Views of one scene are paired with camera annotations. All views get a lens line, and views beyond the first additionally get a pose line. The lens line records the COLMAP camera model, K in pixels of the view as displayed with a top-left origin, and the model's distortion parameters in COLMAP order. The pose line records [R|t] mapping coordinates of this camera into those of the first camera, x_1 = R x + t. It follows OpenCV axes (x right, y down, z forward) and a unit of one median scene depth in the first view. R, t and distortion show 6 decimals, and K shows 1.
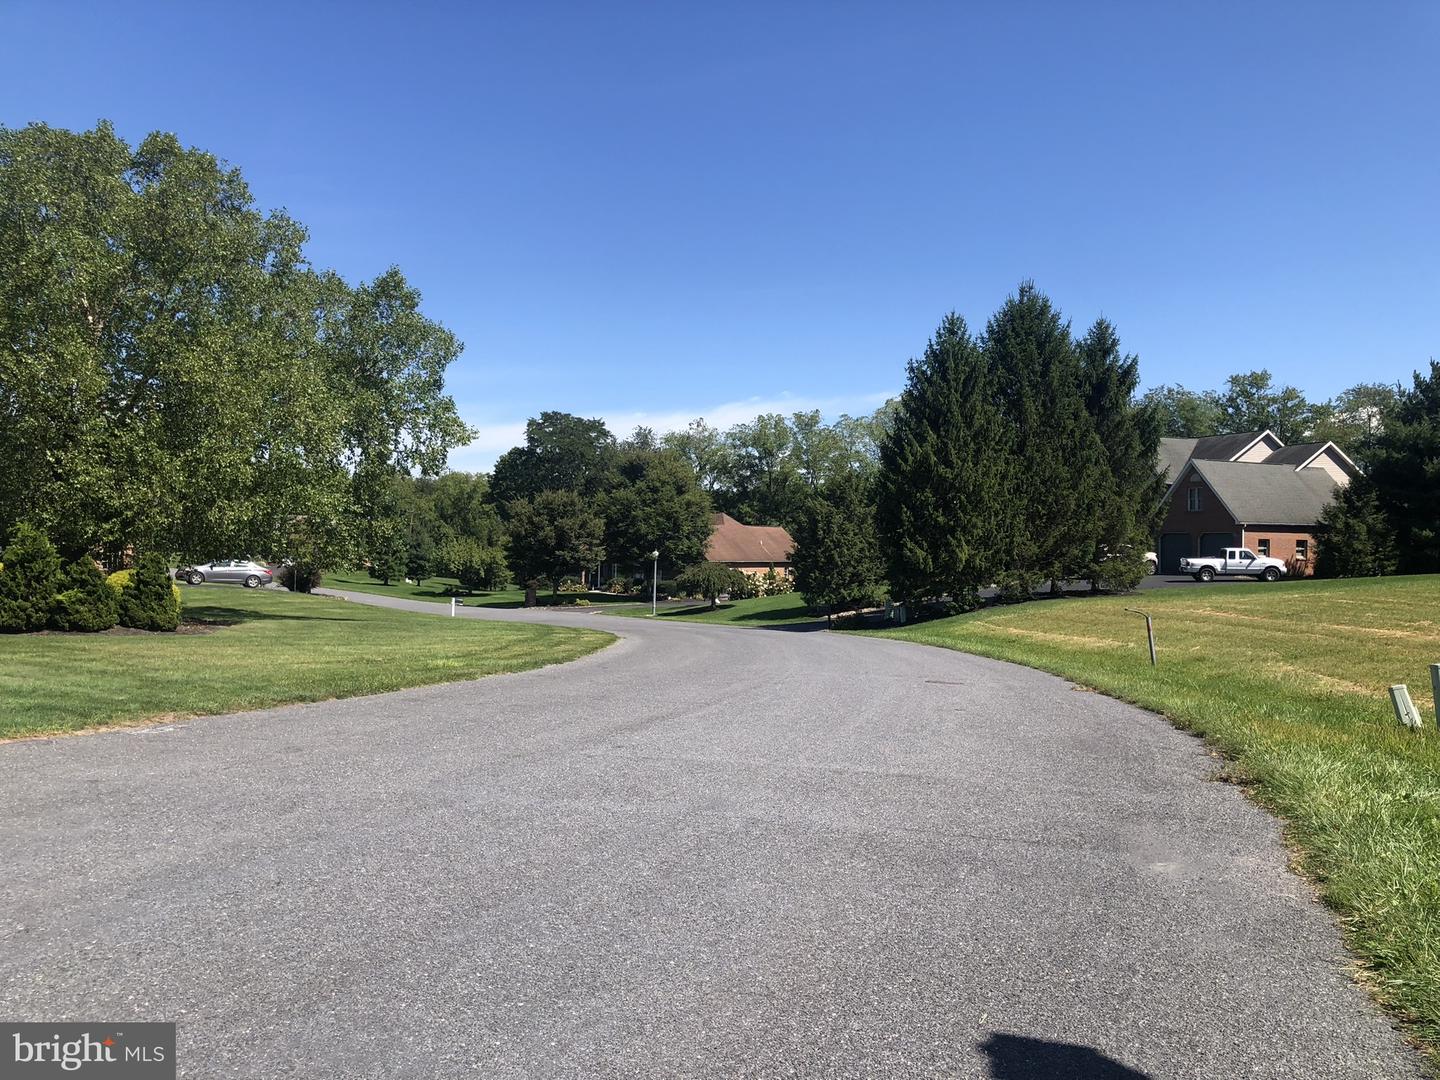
lens RADIAL K [[1152.5, 0, 708.9], [0, 1152.5, 545.2], [0, 0, 1]] dist [0.022817, -0.046155]
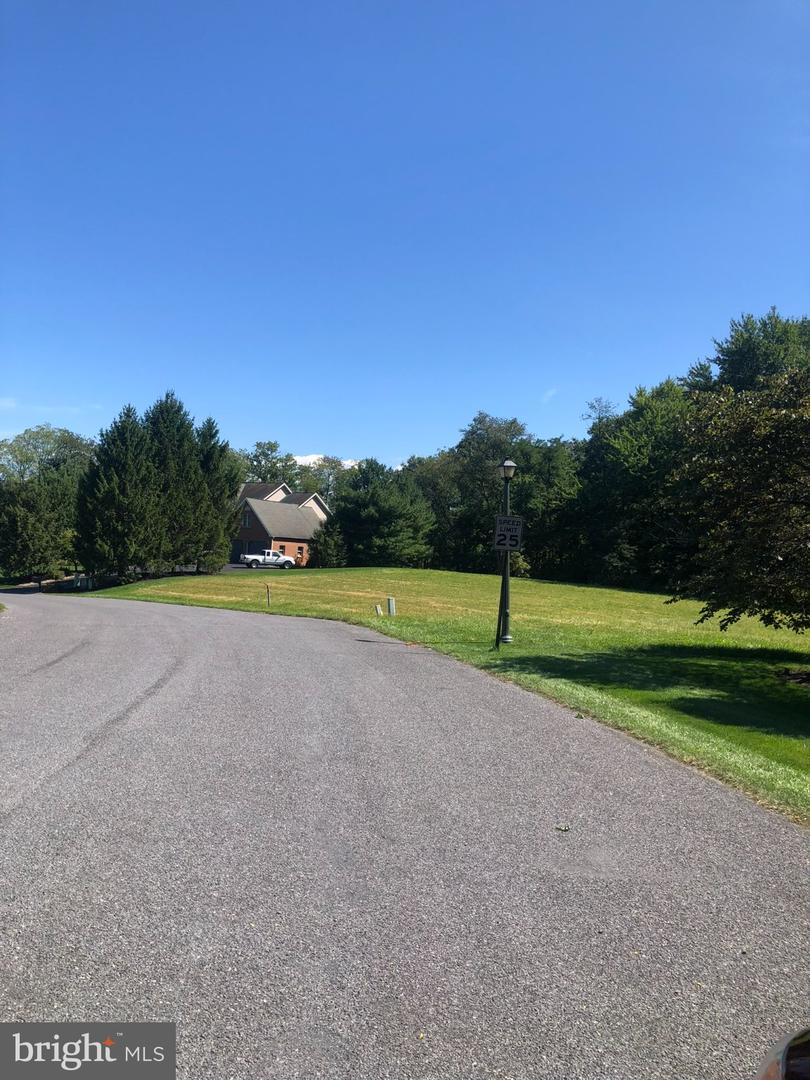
lens RADIAL K [[864.3, 0, 367.4], [0, 864.3, 536.6], [0, 0, 1]] dist [0.022817, -0.046155]
pose [[0.835536, 0.045625, 0.547538, -0.171047], [-0.045741, 0.998863, -0.013434, -0.008141], [-0.547528, -0.013821, 0.836673, -0.232543]]
